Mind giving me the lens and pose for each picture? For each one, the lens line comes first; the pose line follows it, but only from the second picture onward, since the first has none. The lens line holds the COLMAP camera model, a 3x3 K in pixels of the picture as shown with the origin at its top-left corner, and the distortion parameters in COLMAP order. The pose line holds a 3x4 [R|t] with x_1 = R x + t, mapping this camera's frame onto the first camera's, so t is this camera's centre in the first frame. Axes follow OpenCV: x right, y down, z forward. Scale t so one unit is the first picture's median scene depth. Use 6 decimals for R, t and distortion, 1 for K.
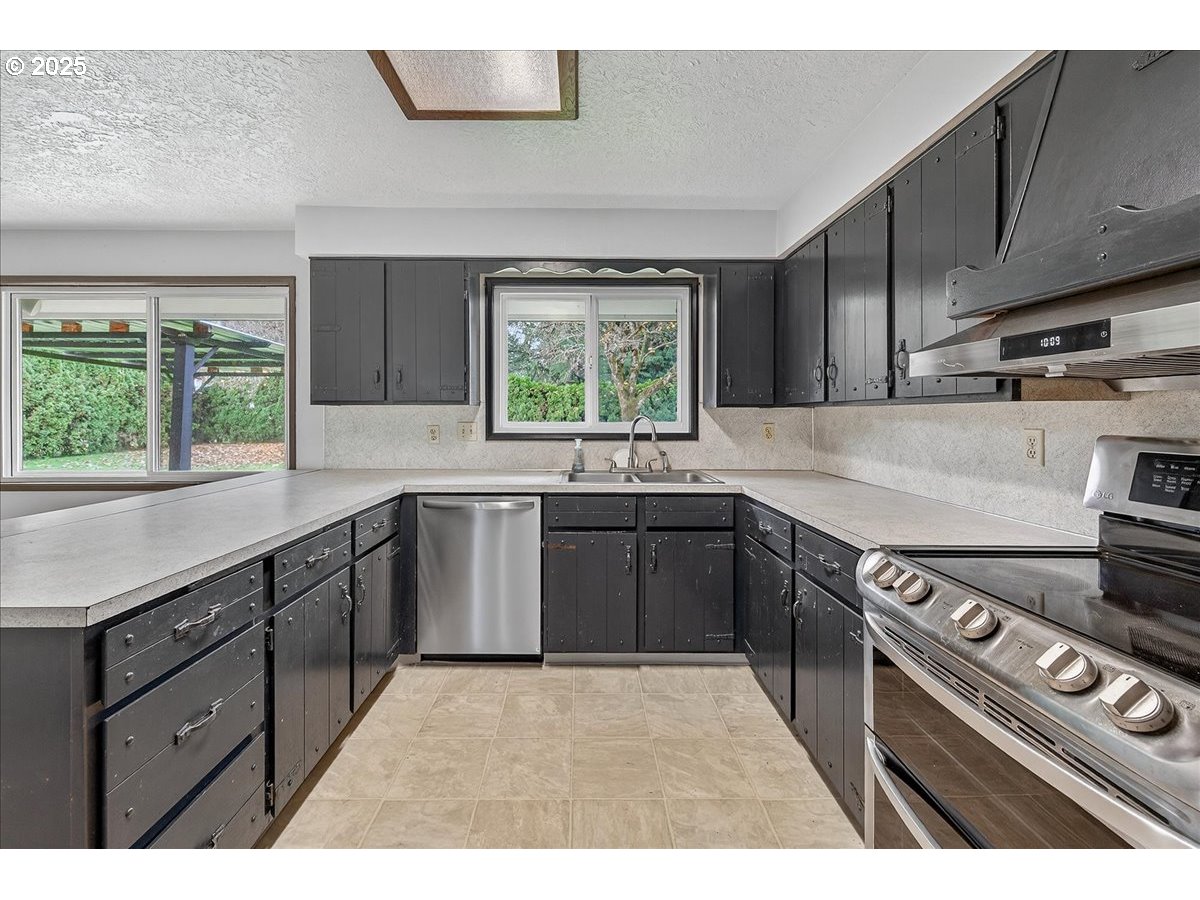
lens RADIAL K [[495.0, 0, 585.4], [0, 495.0, 415.2], [0, 0, 1]] dist [-0.001559, -0.000251]
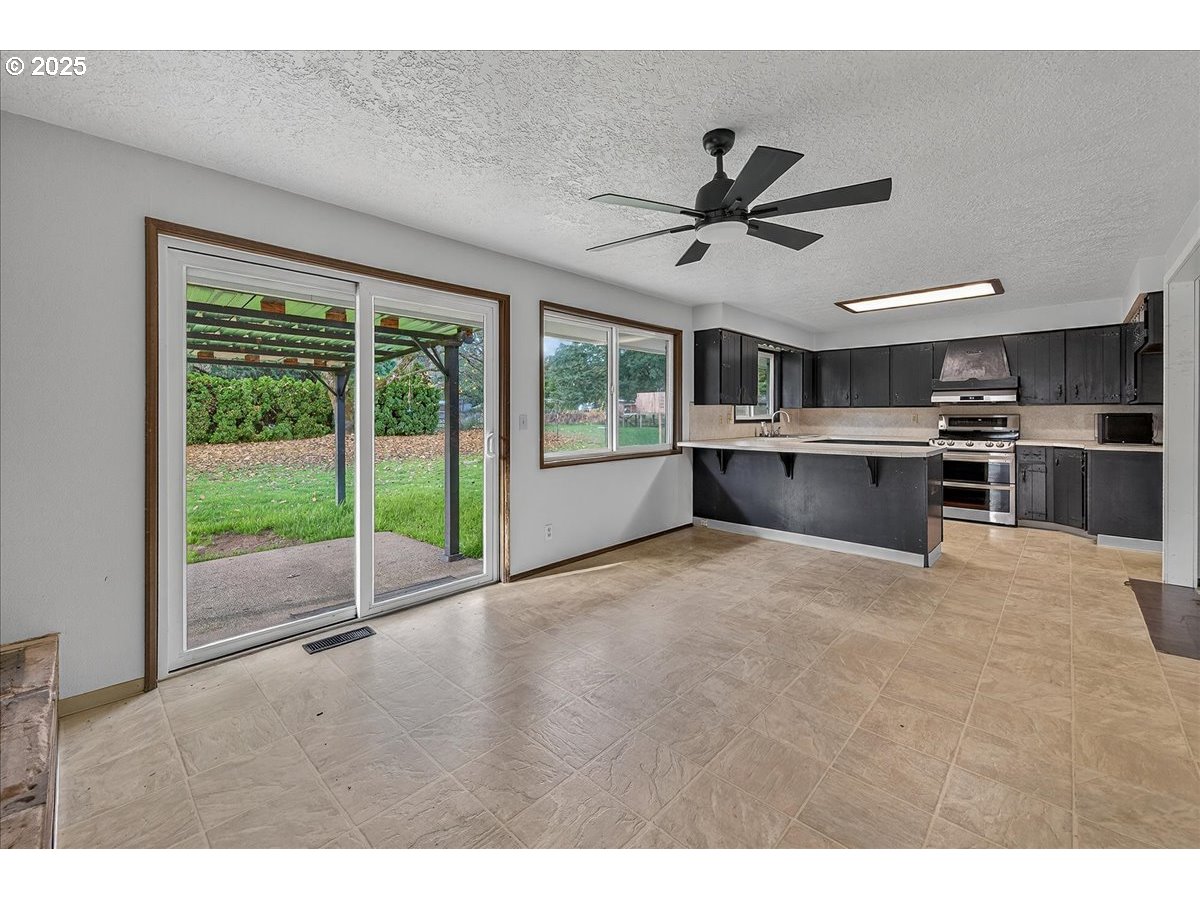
lens RADIAL K [[495.9, 0, 598.2], [0, 495.9, 414.0], [0, 0, 1]] dist [0.021101, -0.000259]
pose [[0.691172, -0.002027, 0.722687, -1.278084], [0.004638, 0.999988, -0.001632, 0.007582], [-0.722675, 0.004480, 0.691173, 0.006070]]
